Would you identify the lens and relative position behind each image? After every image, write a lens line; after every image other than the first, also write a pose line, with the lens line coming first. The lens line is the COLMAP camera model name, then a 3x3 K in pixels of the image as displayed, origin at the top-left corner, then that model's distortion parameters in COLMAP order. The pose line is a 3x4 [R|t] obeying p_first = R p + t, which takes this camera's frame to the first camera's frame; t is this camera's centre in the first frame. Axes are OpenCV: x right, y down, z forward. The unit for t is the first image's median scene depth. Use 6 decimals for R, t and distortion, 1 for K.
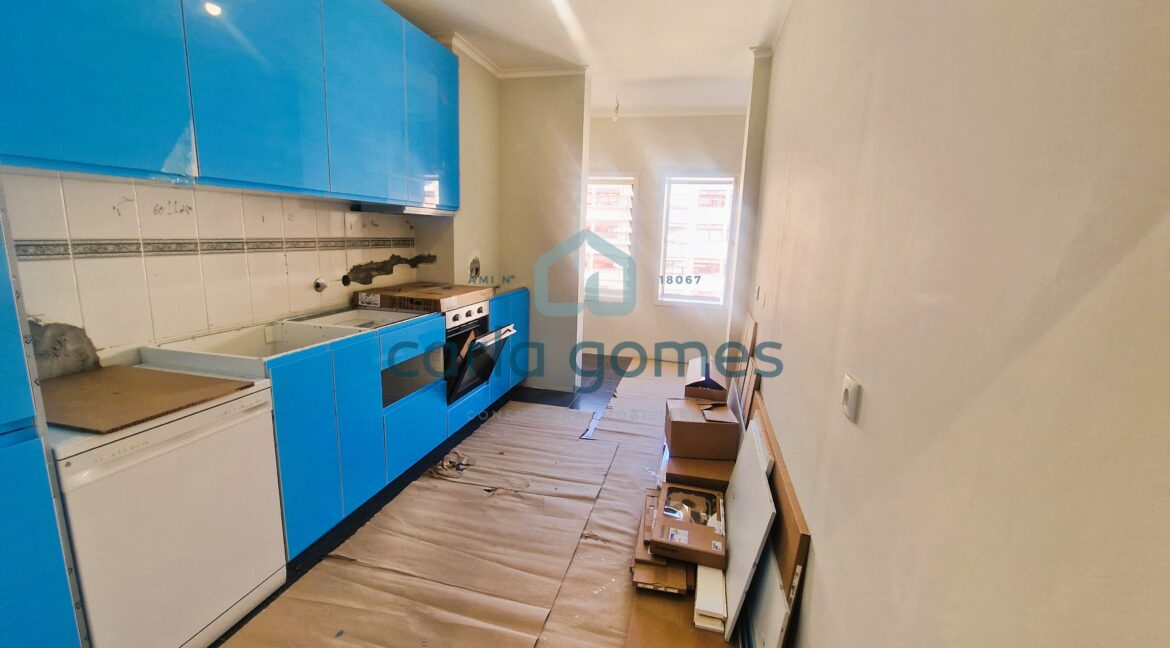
lens RADIAL K [[483.6, 0, 586.1], [0, 483.6, 321.4], [0, 0, 1]] dist [0.001027, 0.000158]
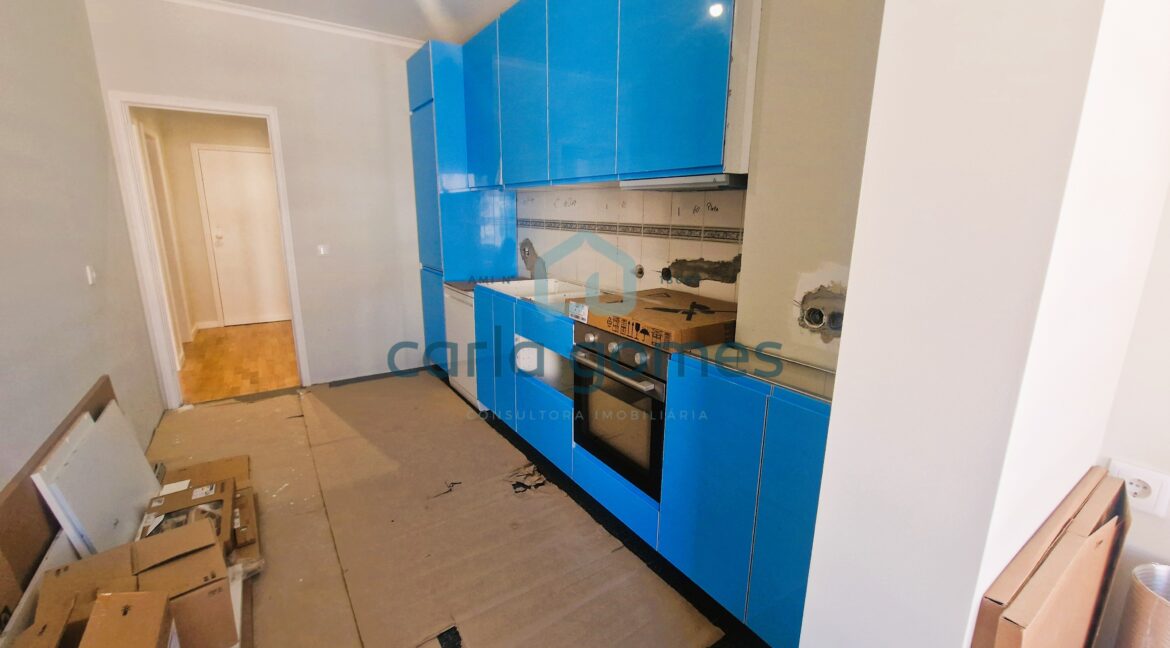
lens RADIAL K [[483.6, 0, 585.5], [0, 483.6, 324.2], [0, 0, 1]] dist [0.001027, 0.000158]
pose [[-0.657743, 0.131821, -0.741618, 0.255906], [-0.170146, 0.933119, 0.316762, -0.250589], [0.733774, 0.334531, -0.591324, 1.432409]]
